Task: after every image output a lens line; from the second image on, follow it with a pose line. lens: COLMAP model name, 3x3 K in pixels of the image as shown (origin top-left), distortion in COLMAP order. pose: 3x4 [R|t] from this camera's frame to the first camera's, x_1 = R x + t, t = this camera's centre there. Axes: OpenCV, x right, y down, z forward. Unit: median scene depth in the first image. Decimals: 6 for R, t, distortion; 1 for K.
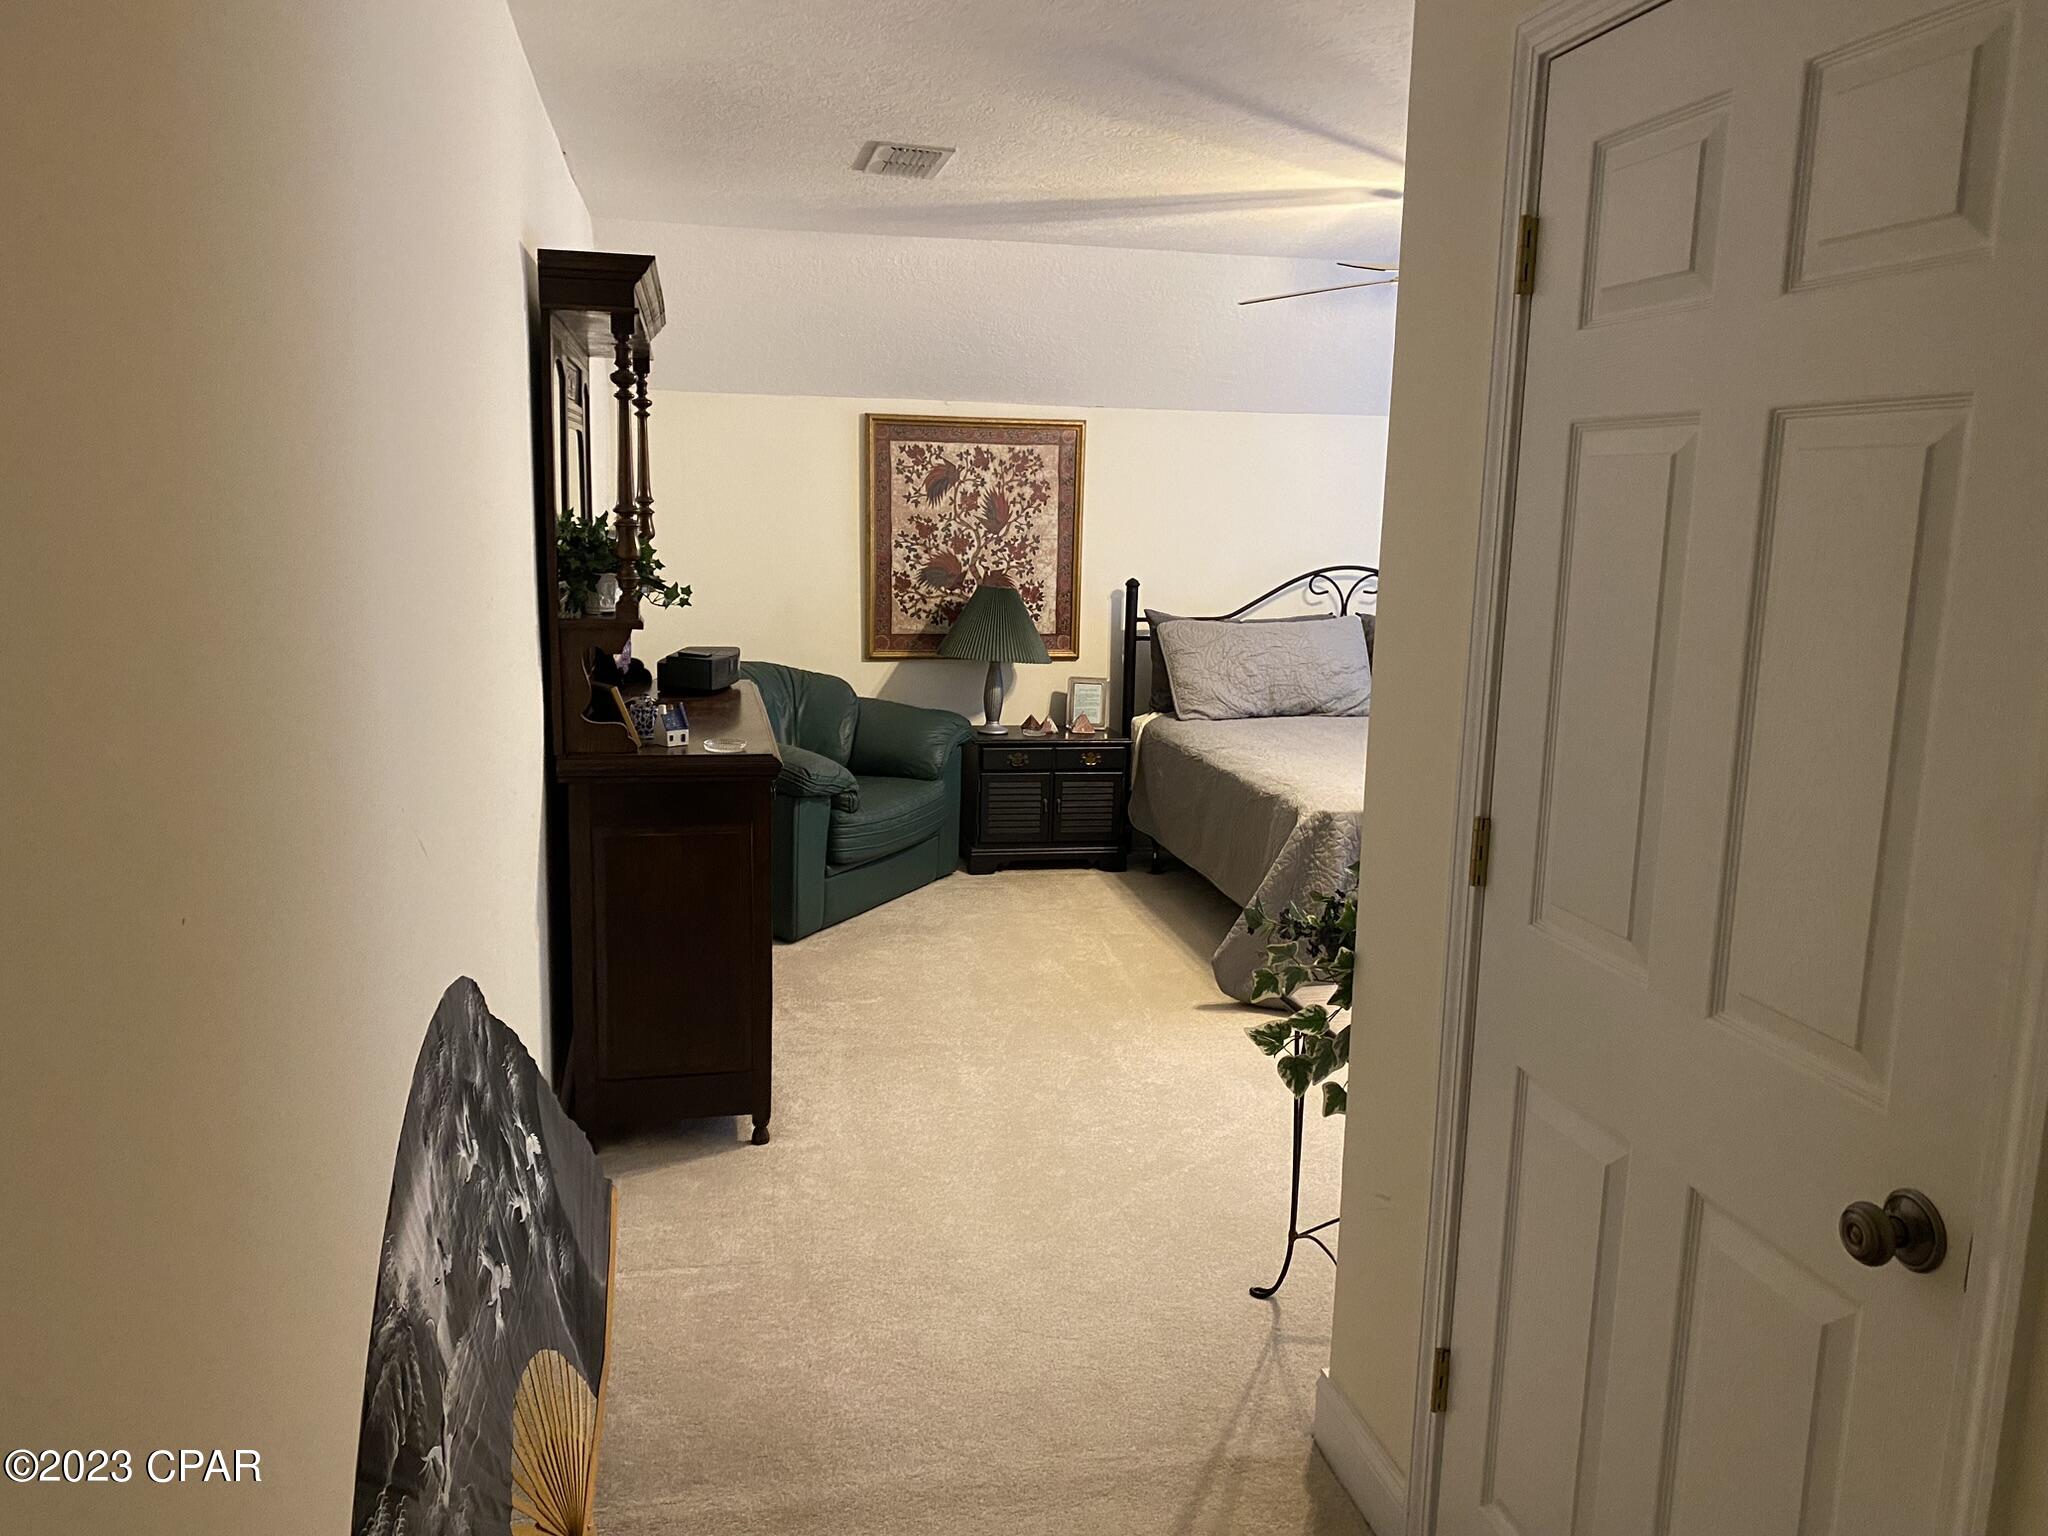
lens RADIAL K [[1561.7, 0, 1030.6], [0, 1561.7, 751.7], [0, 0, 1]] dist [0.167321, -0.357927]
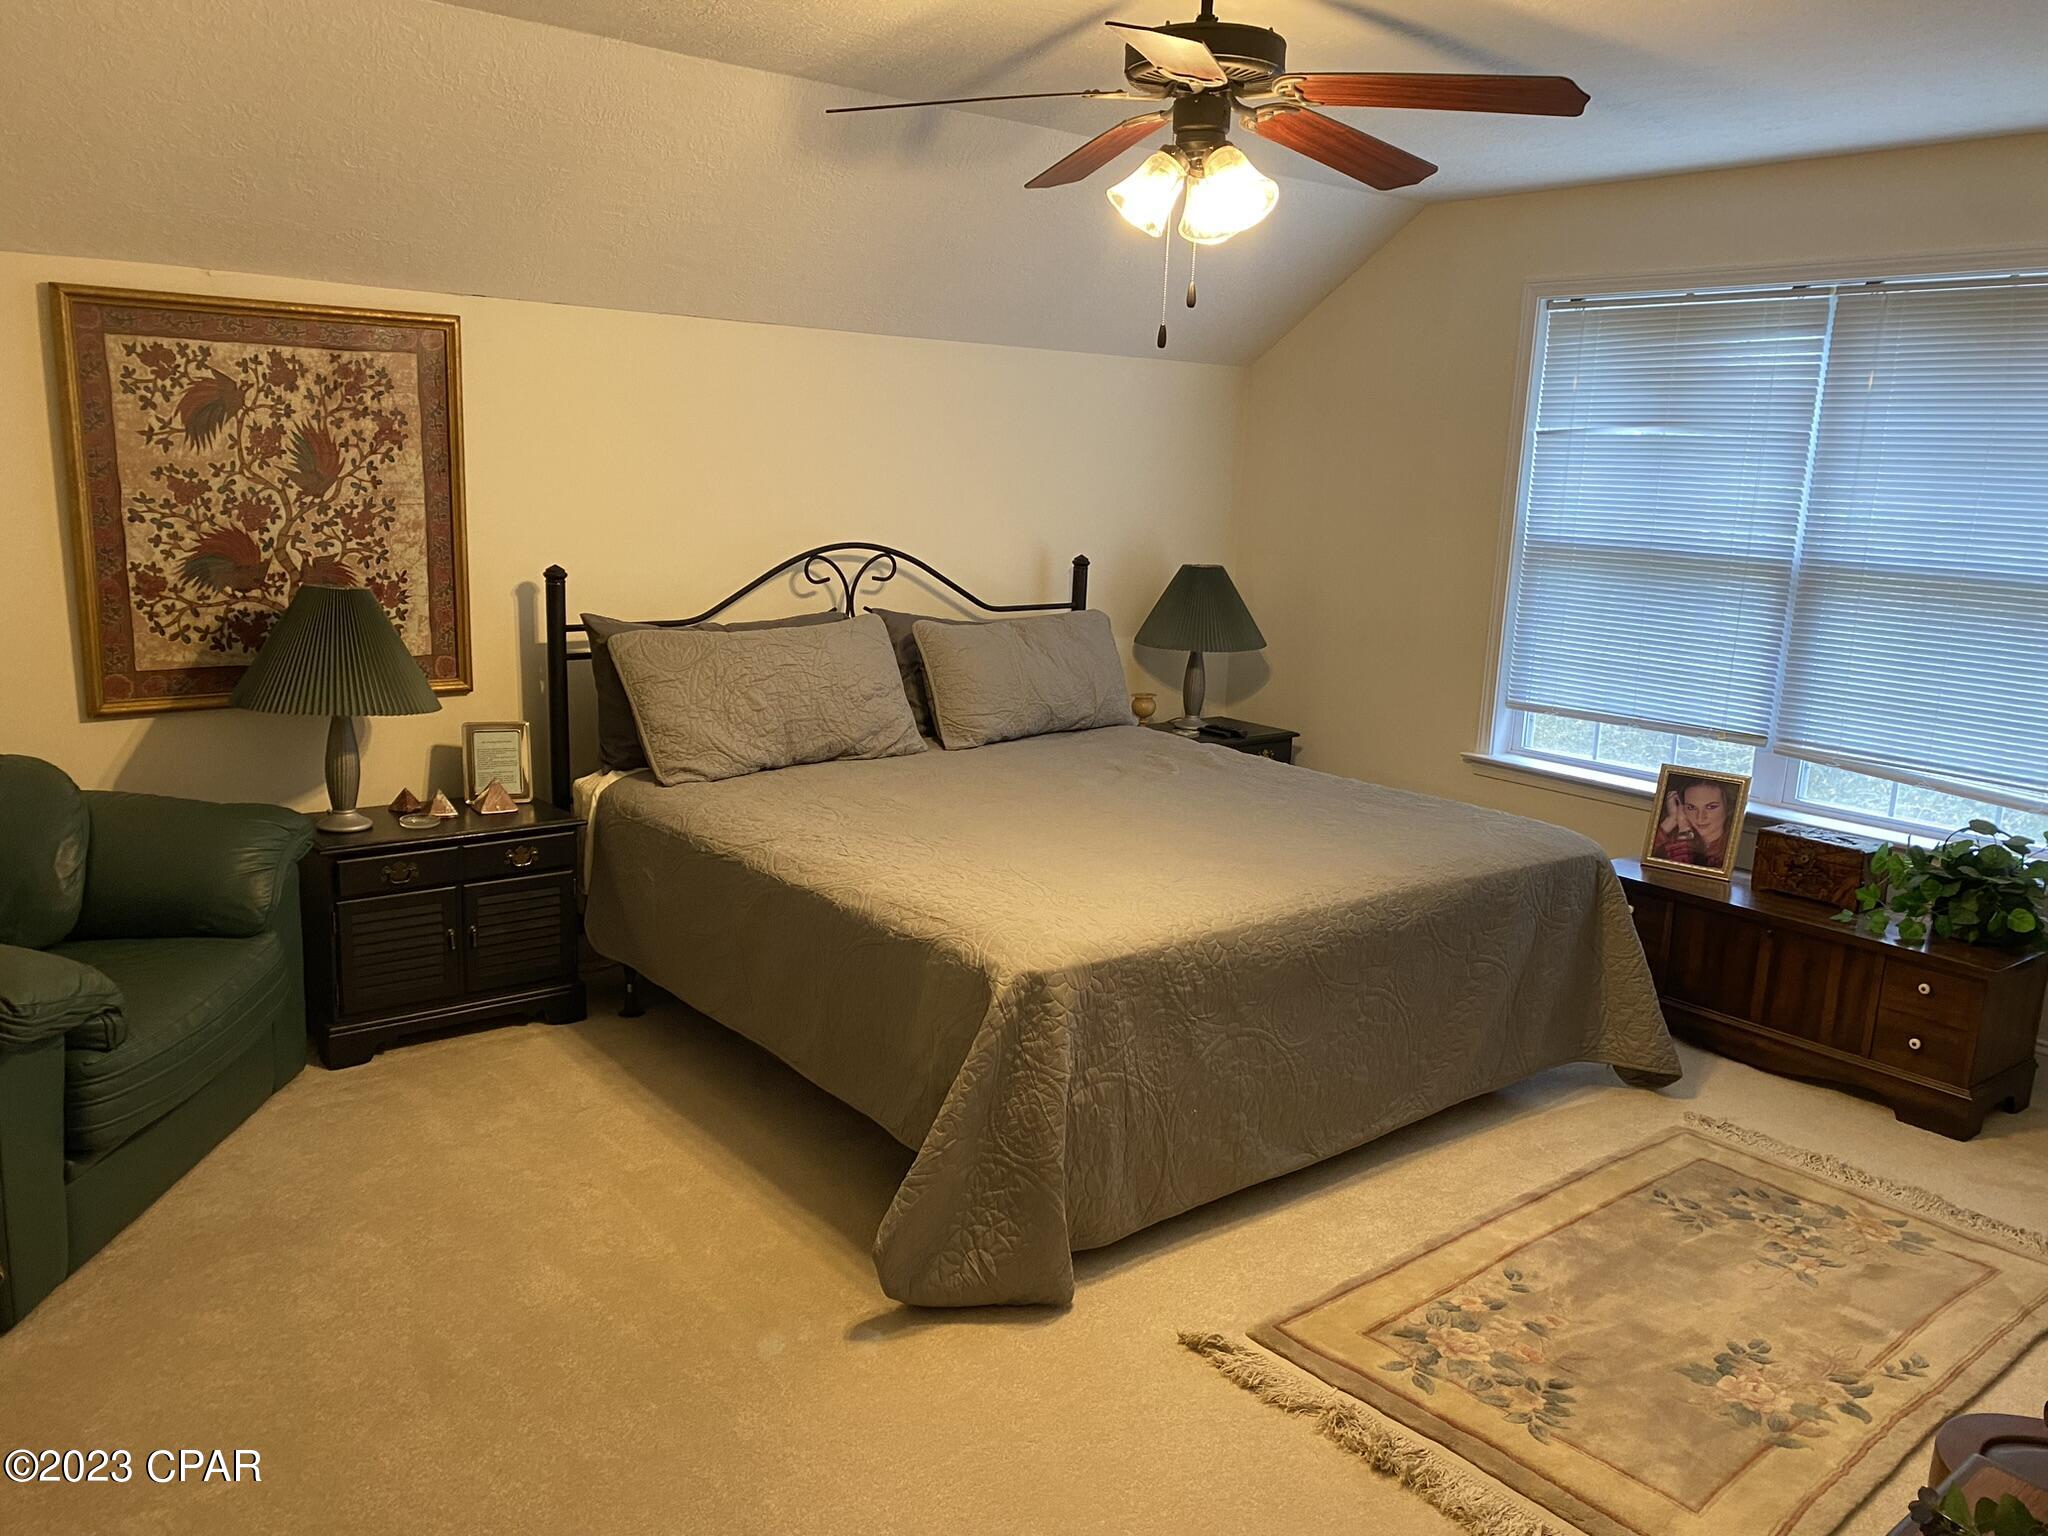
lens RADIAL K [[1569.2, 0, 1024.0], [0, 1569.2, 768.0], [0, 0, 1]] dist [0.050904, -0.057018]
pose [[0.893881, -0.079008, 0.441287, -0.057025], [0.057507, 0.996424, 0.061911, -0.057174], [-0.444600, -0.029964, 0.895228, 0.330327]]
